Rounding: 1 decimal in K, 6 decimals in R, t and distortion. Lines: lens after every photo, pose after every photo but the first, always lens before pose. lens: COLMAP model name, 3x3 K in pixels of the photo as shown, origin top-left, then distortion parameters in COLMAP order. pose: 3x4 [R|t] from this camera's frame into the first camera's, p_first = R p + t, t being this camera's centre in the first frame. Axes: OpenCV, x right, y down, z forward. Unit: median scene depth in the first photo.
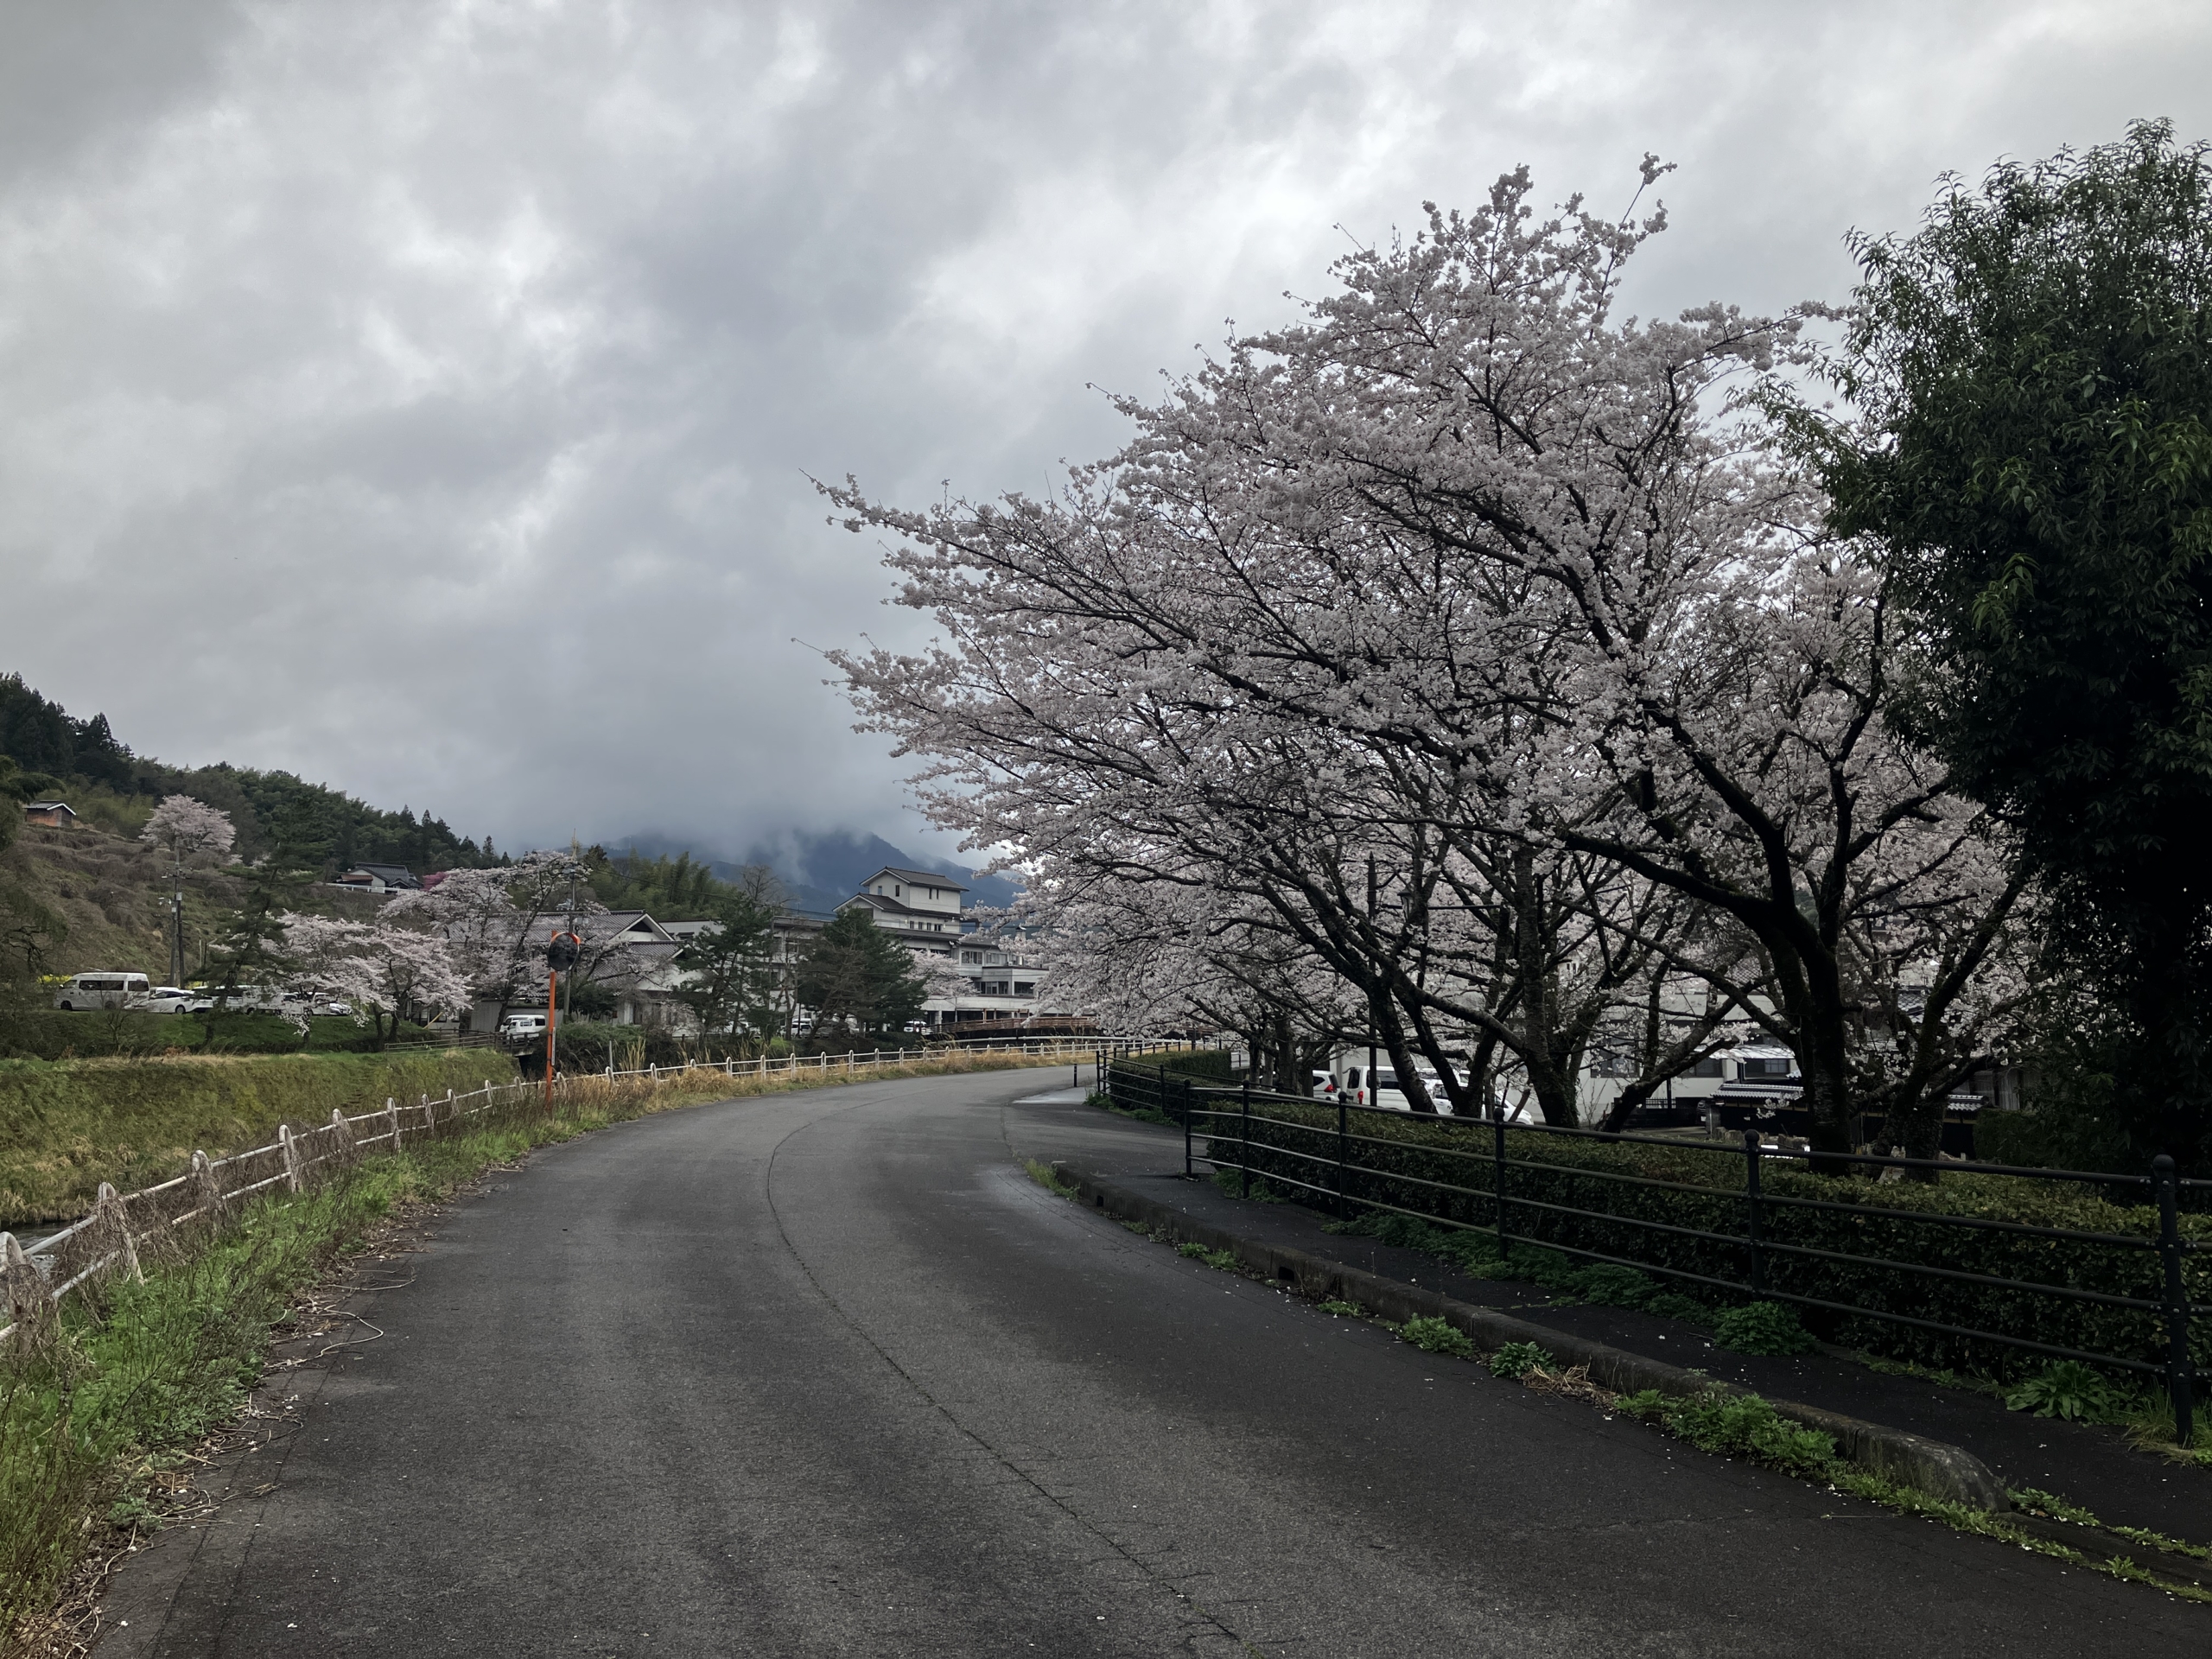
lens RADIAL K [[1787.7, 0, 1106.0], [0, 1787.7, 829.5], [0, 0, 1]] dist [0.022424, -0.004109]
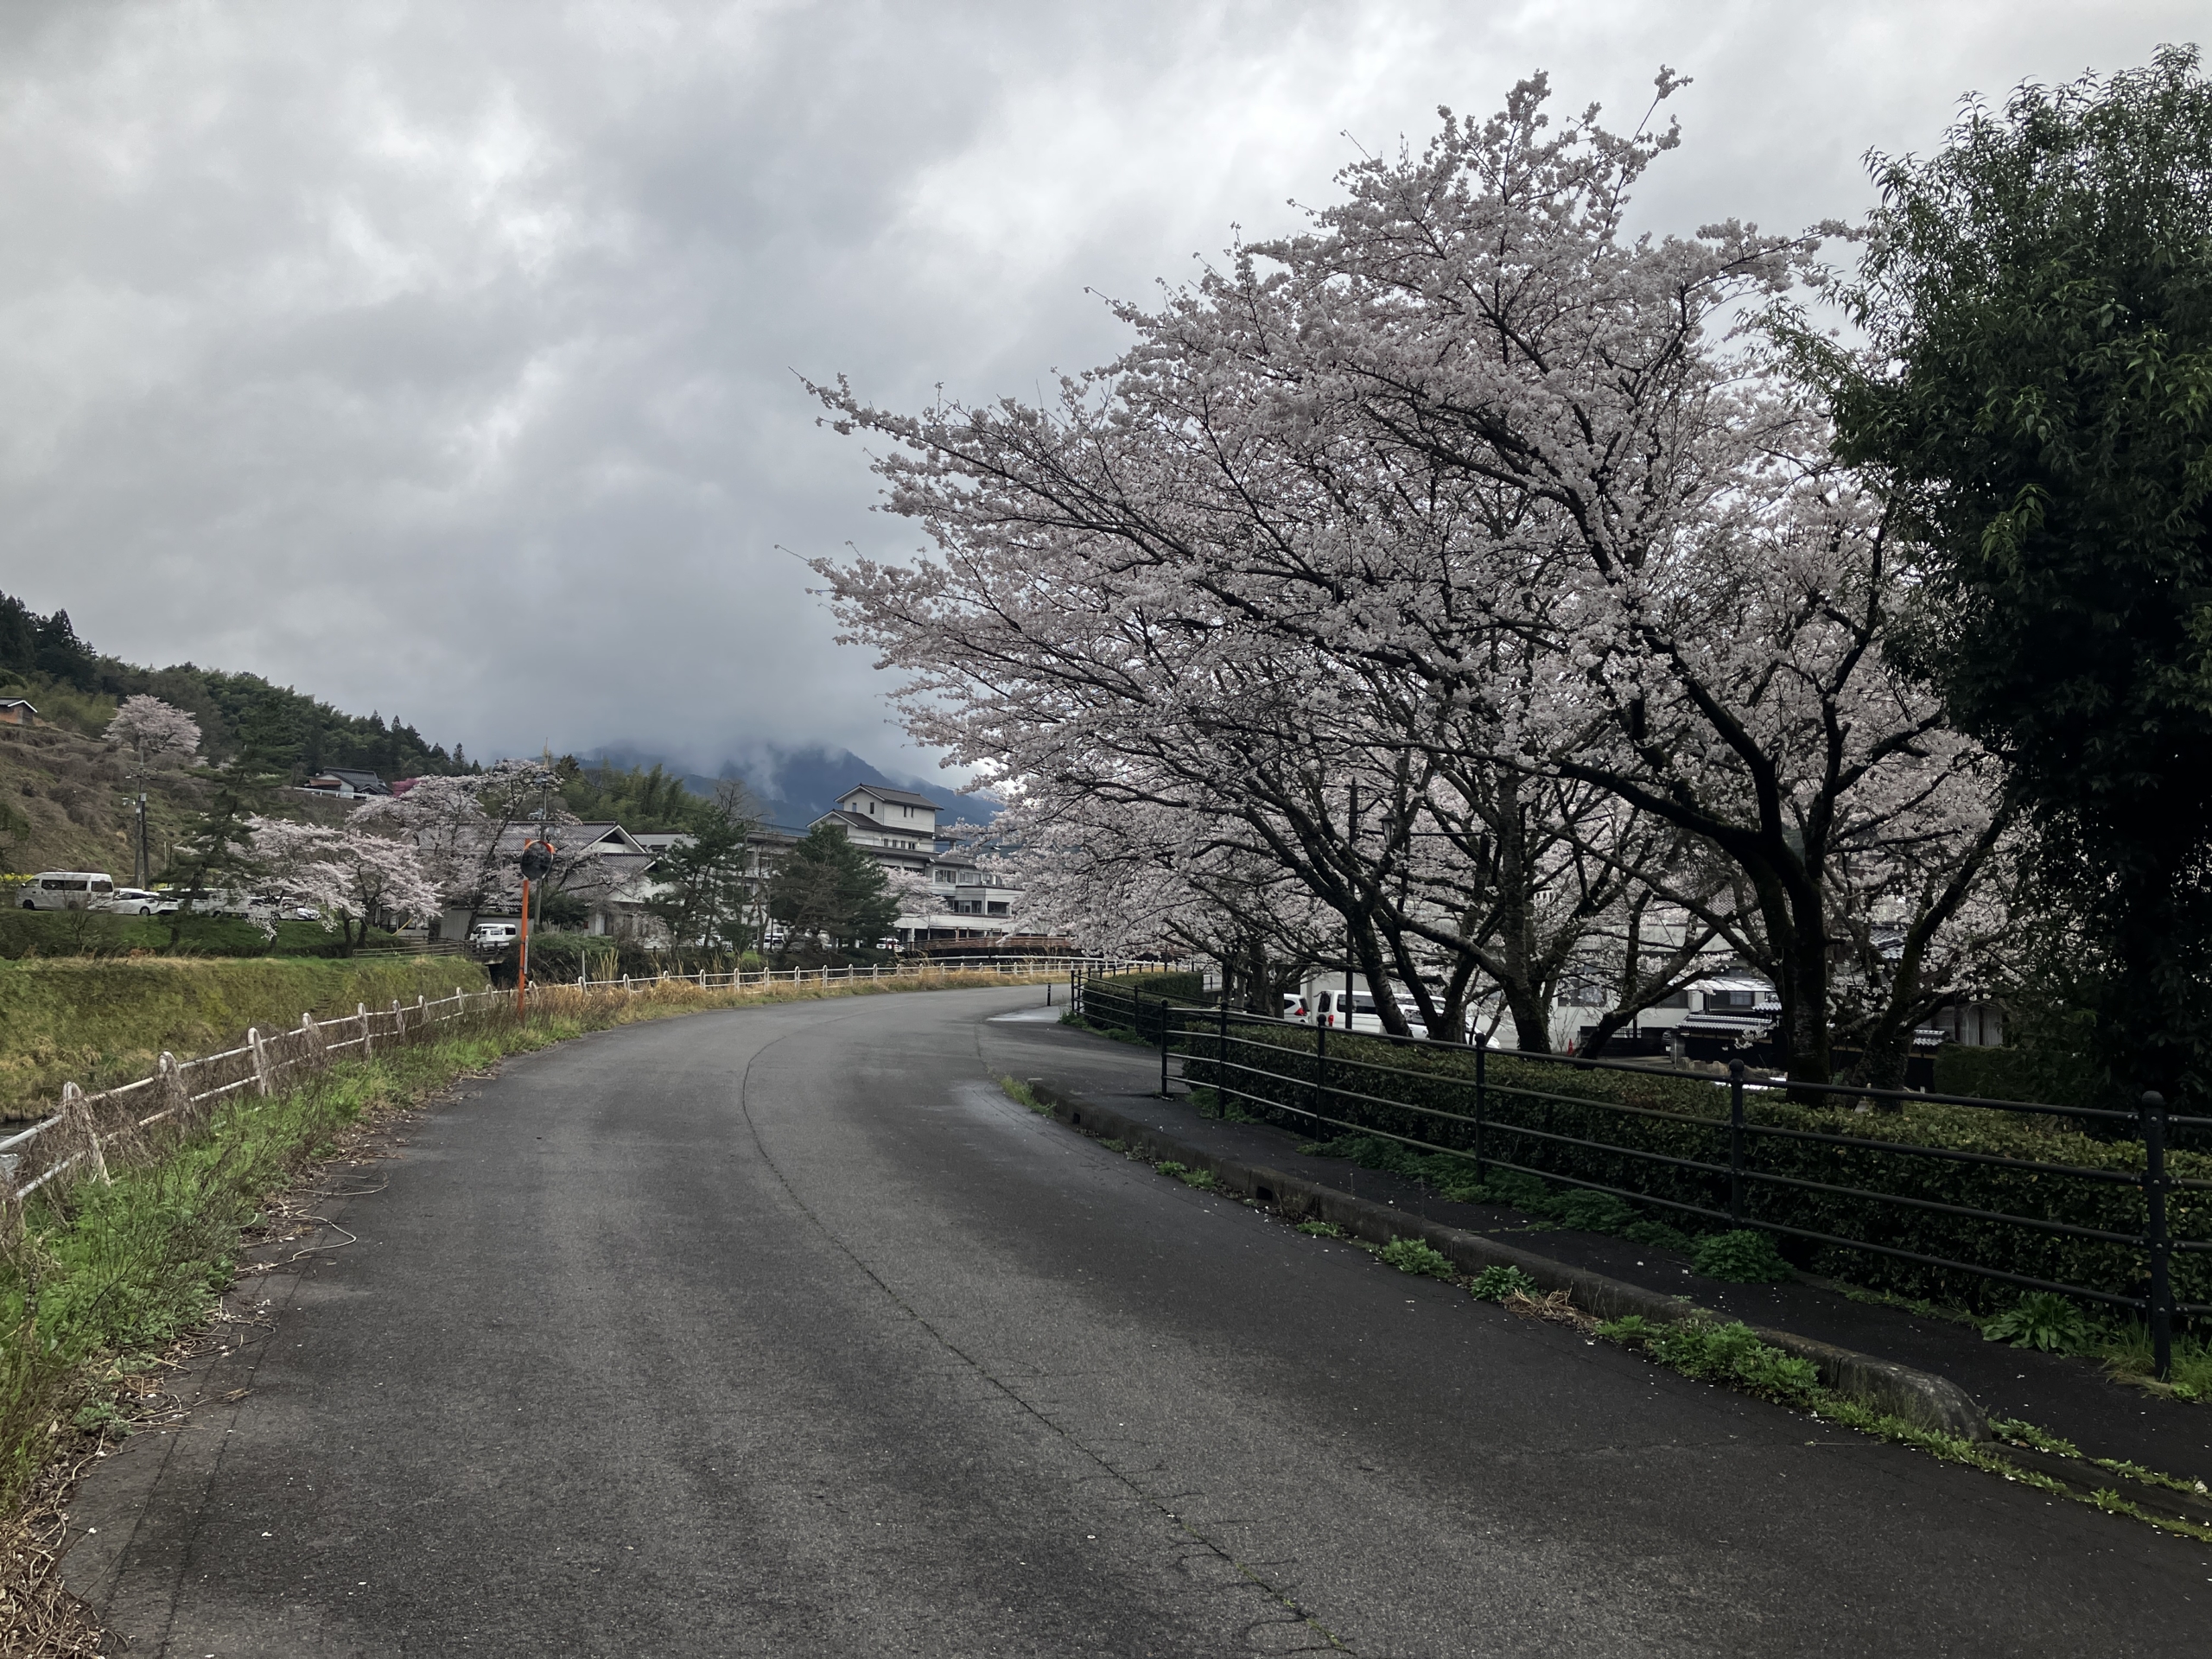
lens RADIAL K [[1782.7, 0, 1115.6], [0, 1782.7, 824.7], [0, 0, 1]] dist [0.024161, -0.006941]
pose [[0.999553, 0.021199, 0.021091, -0.006048], [-0.022040, 0.998939, 0.040447, 0.002322], [-0.020211, -0.040893, 0.998959, 0.009926]]
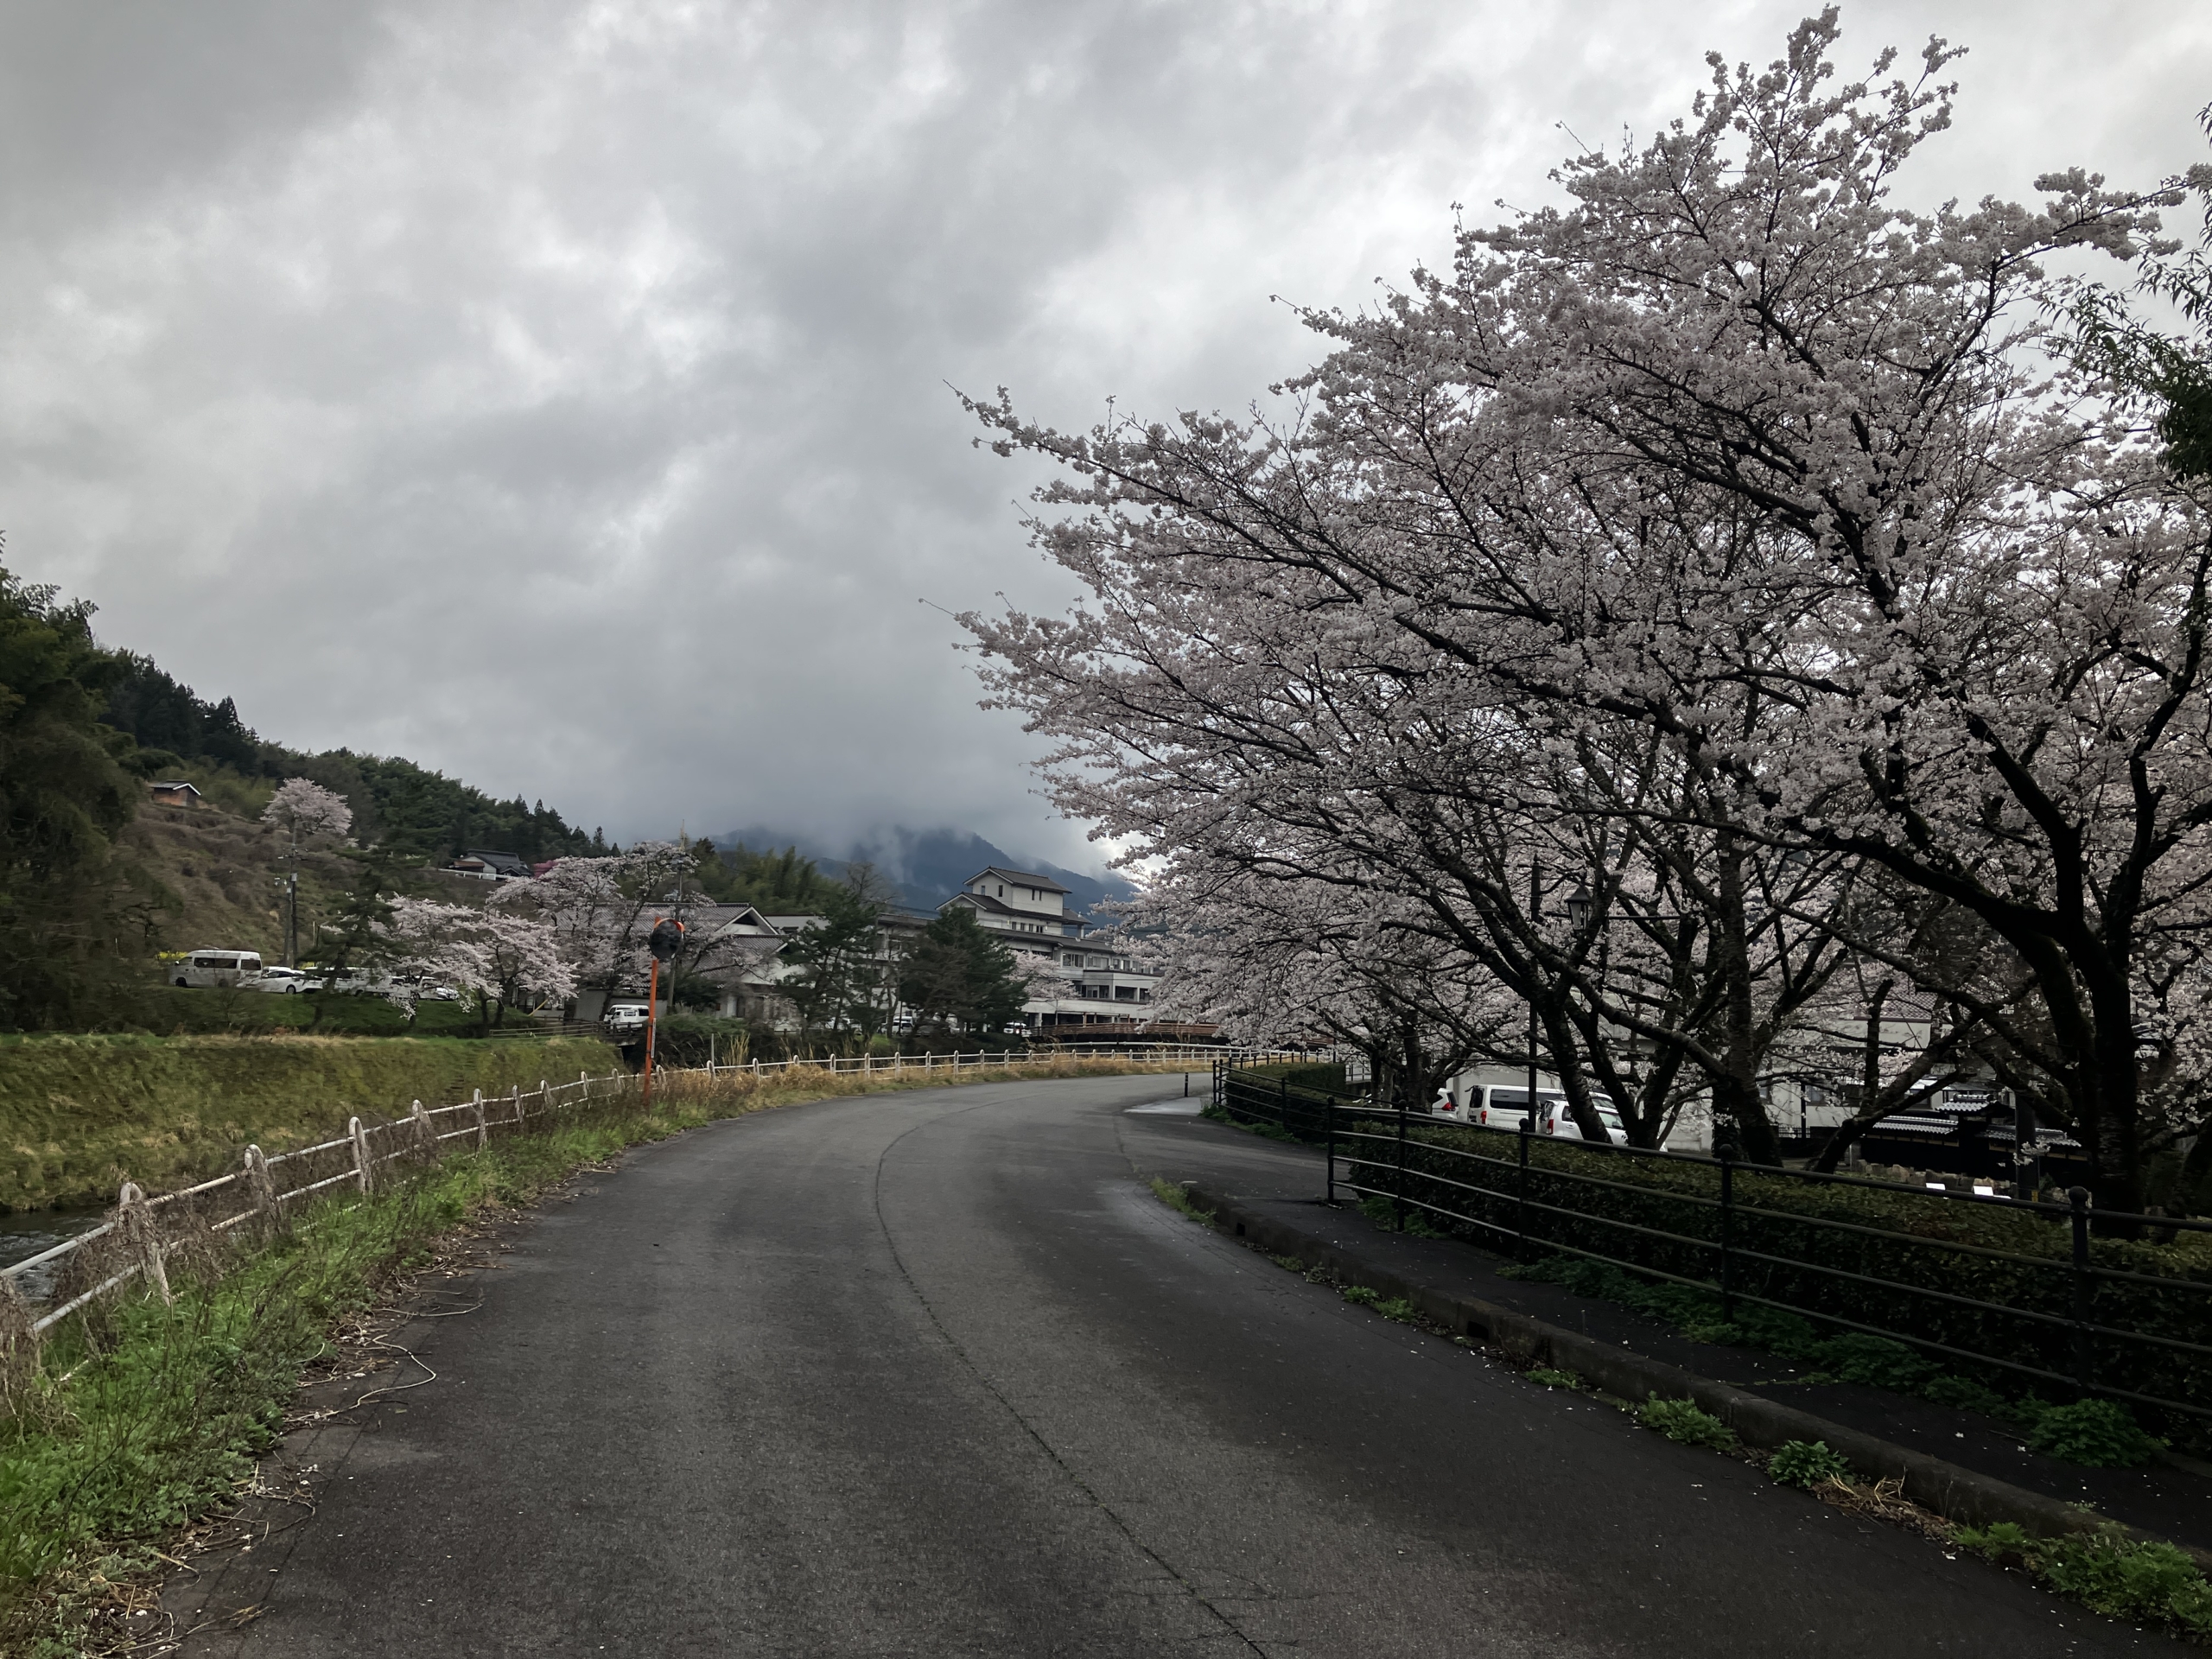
lens RADIAL K [[1763.4, 0, 1113.6], [0, 1763.4, 820.4], [0, 0, 1]] dist [0.024288, -0.013975]
pose [[0.998468, 0.023974, -0.049872, -0.027316], [-0.024466, 0.999658, -0.009281, 0.010957], [0.049633, 0.010487, 0.998712, 0.100219]]
